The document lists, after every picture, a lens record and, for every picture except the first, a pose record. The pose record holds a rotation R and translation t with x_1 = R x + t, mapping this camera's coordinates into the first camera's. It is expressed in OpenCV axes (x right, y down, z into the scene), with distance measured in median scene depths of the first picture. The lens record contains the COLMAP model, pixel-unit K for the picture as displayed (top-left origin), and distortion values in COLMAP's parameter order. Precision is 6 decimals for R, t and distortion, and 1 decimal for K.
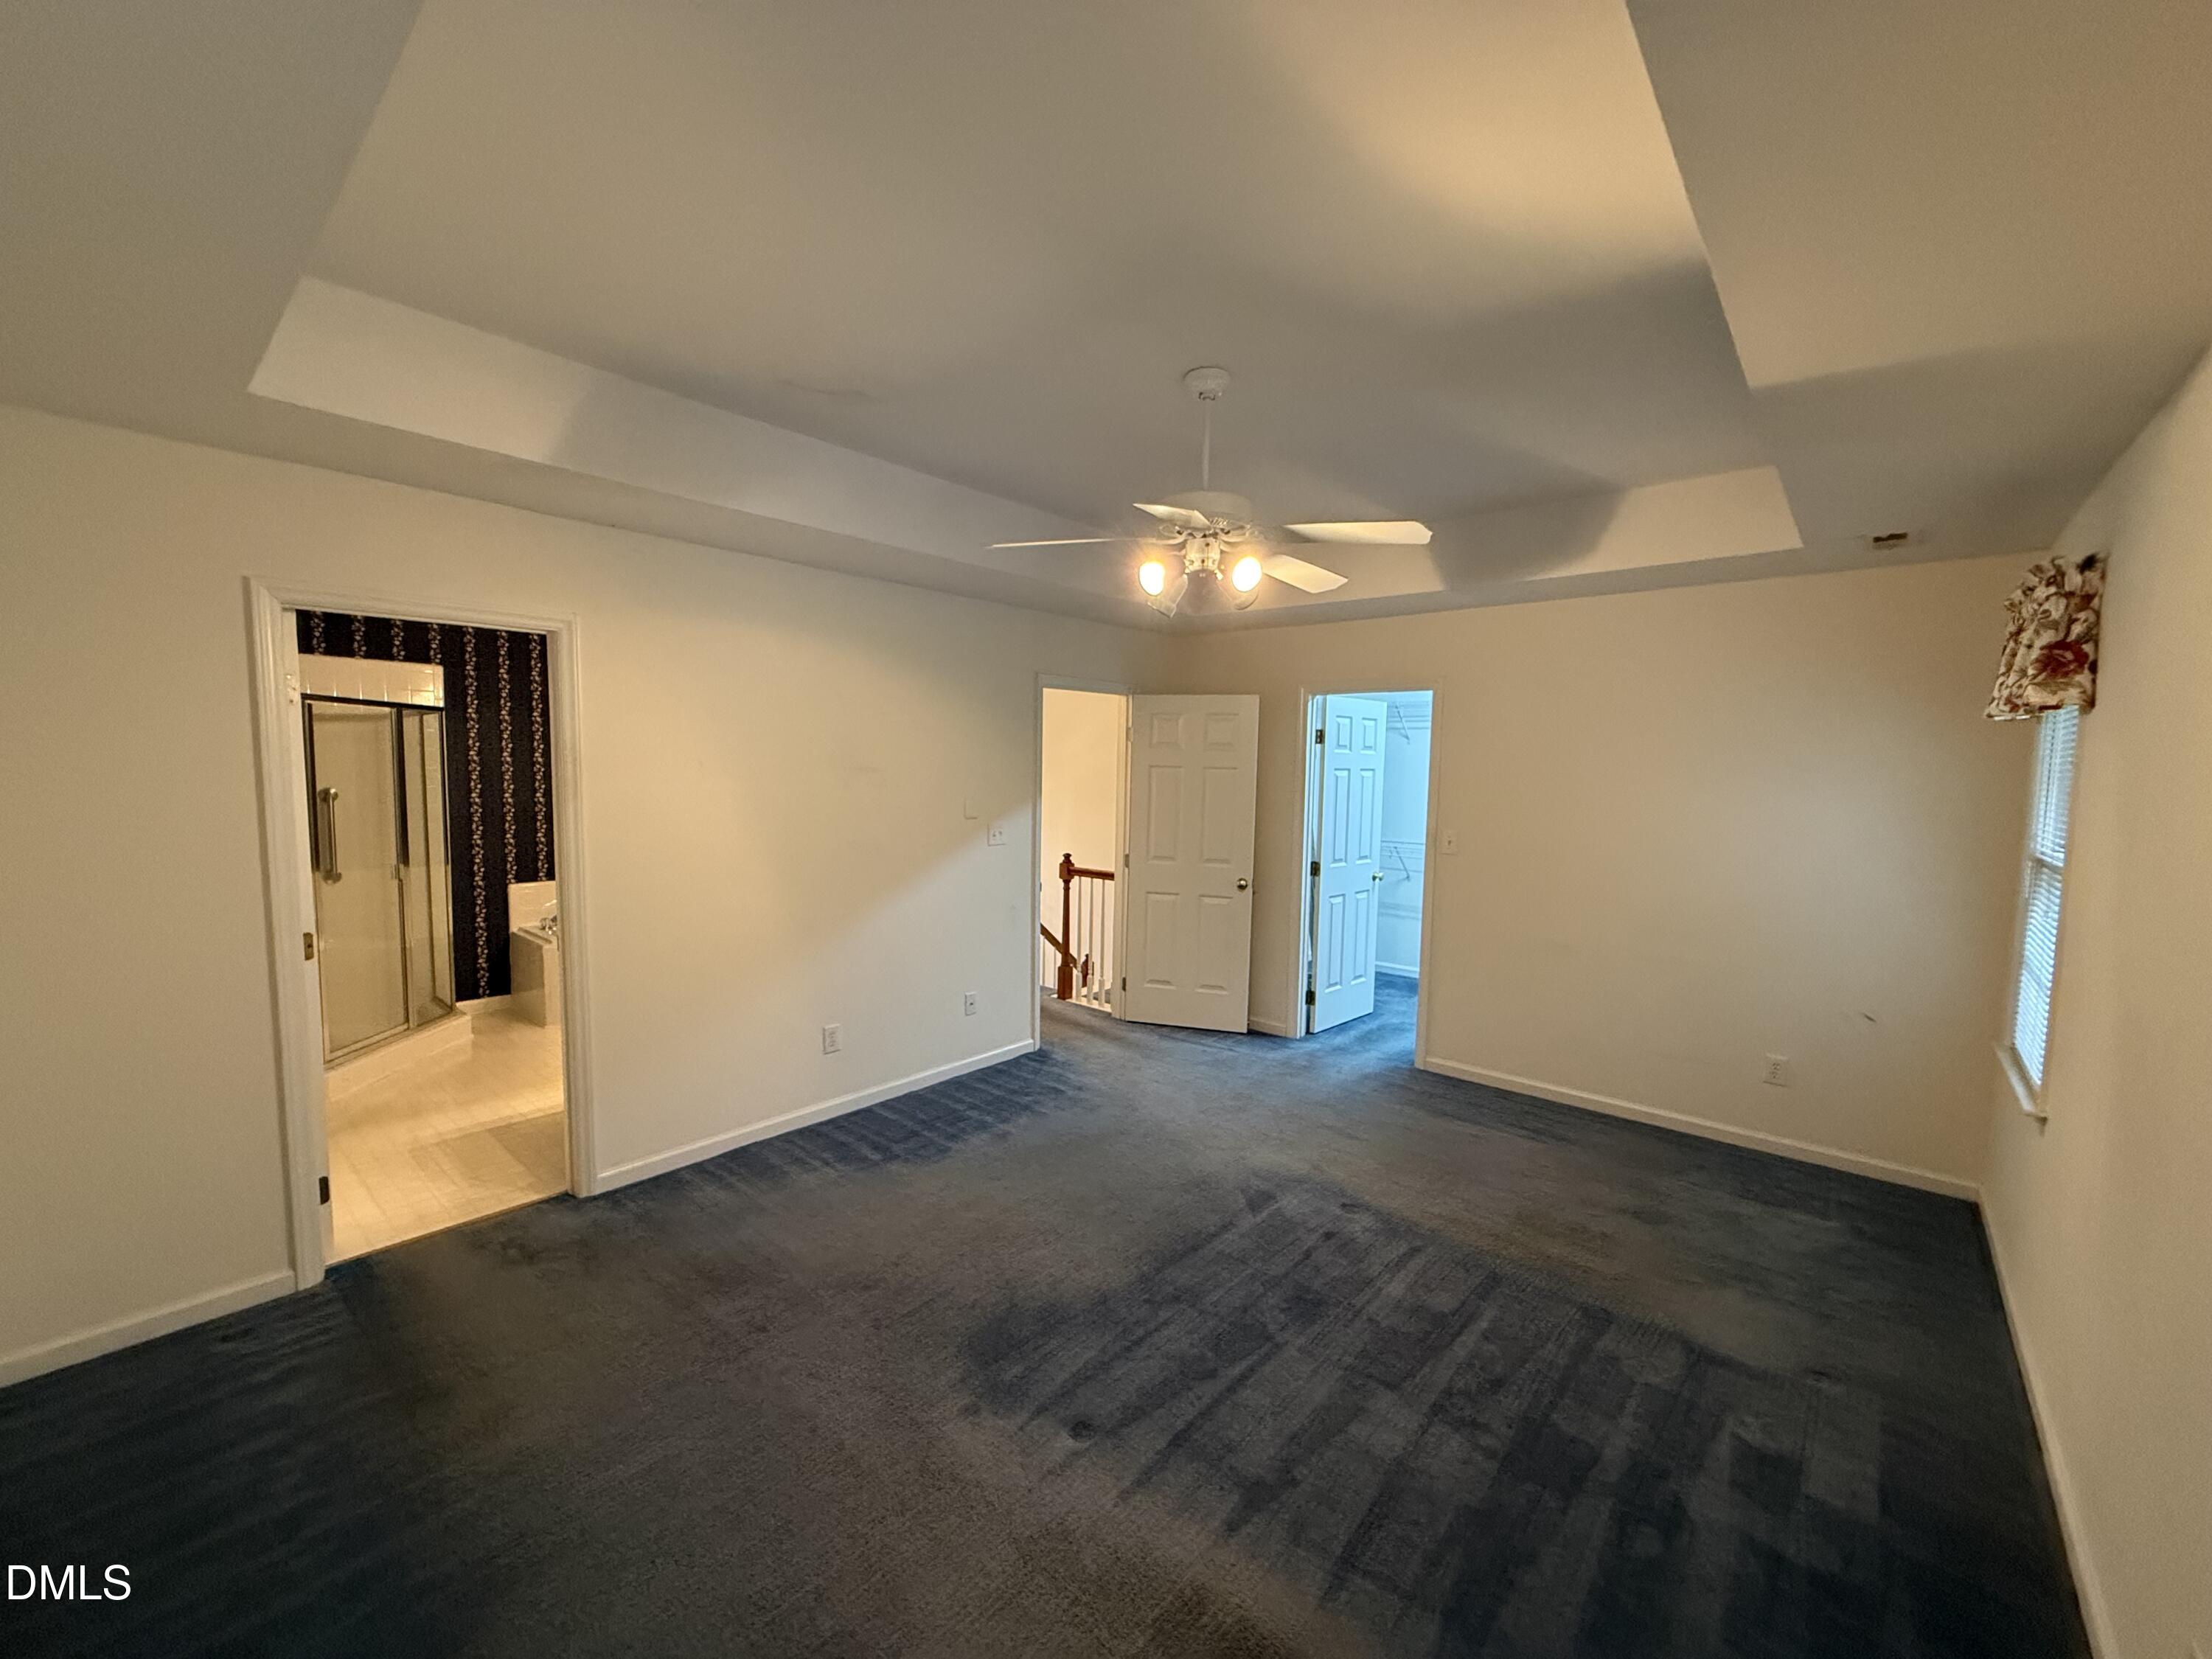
lens RADIAL K [[878.7, 0, 1113.1], [0, 878.7, 837.5], [0, 0, 1]] dist [0.000340, -0.000974]
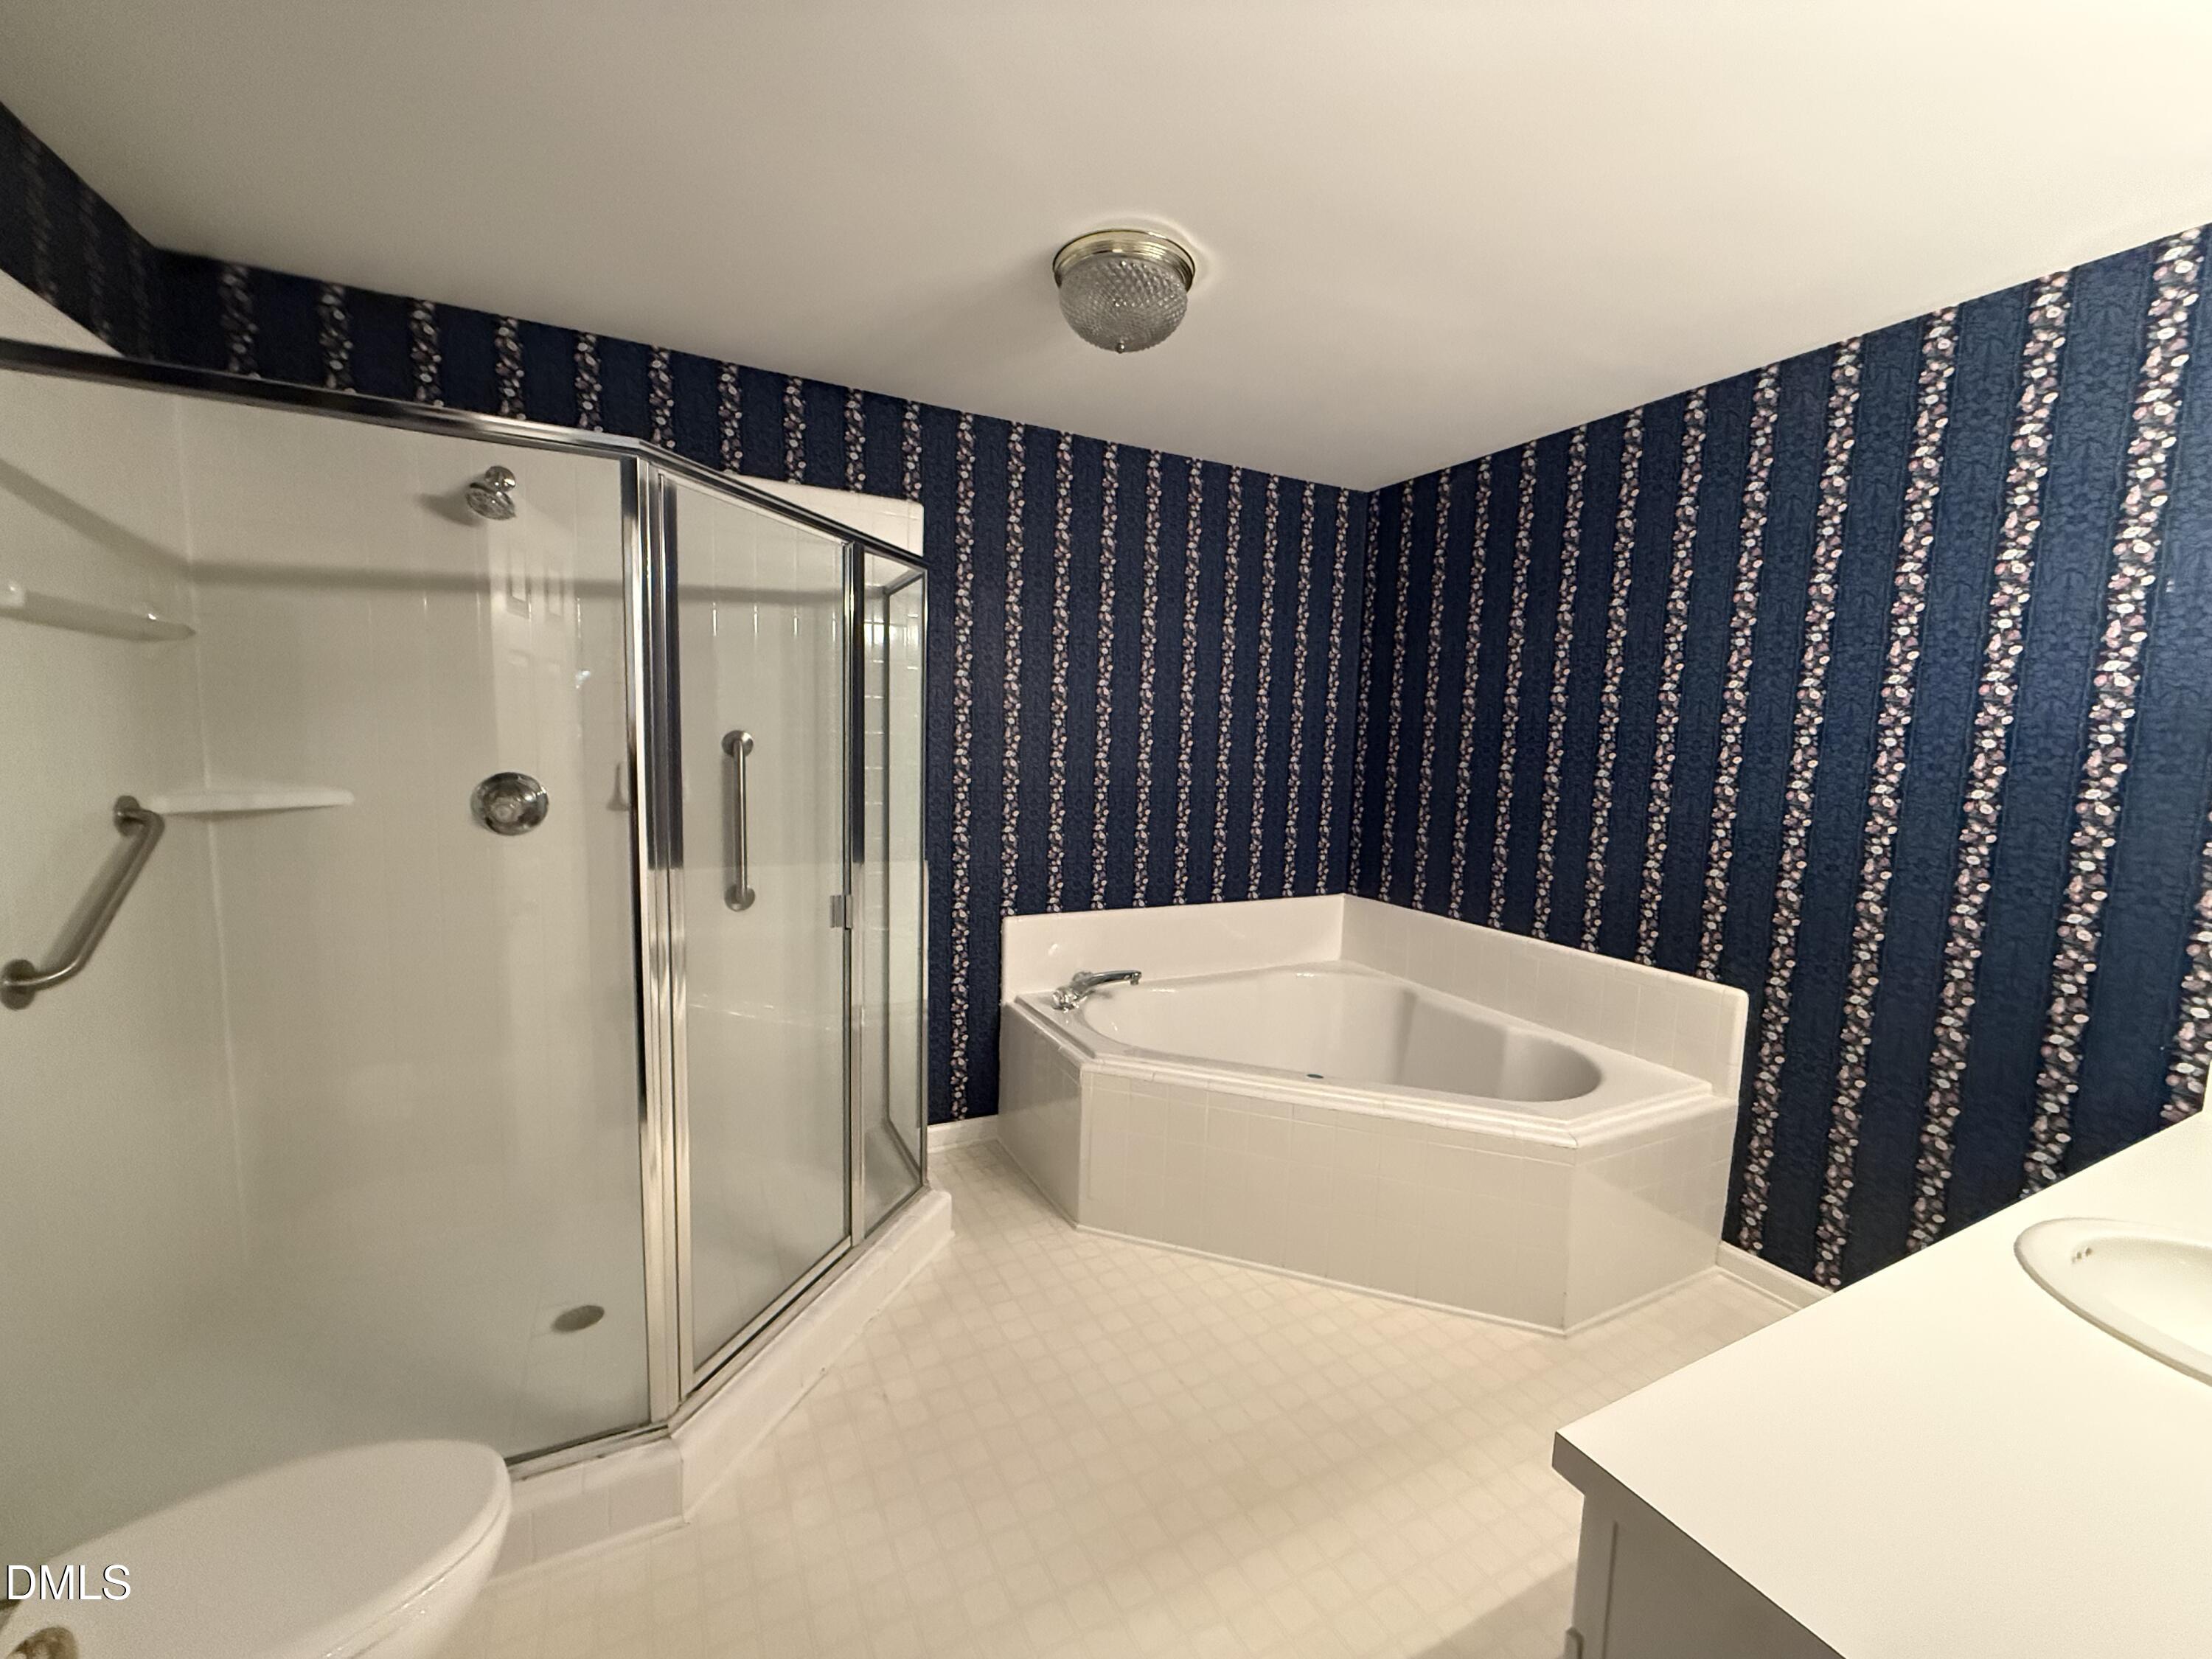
lens RADIAL K [[878.7, 0, 1106.2], [0, 878.7, 837.2], [0, 0, 1]] dist [0.000340, -0.000974]
pose [[0.915093, 0.041703, -0.401082, -0.430362], [-0.039132, 0.999127, 0.014603, -0.007360], [0.401341, 0.002332, 0.915926, 0.546188]]
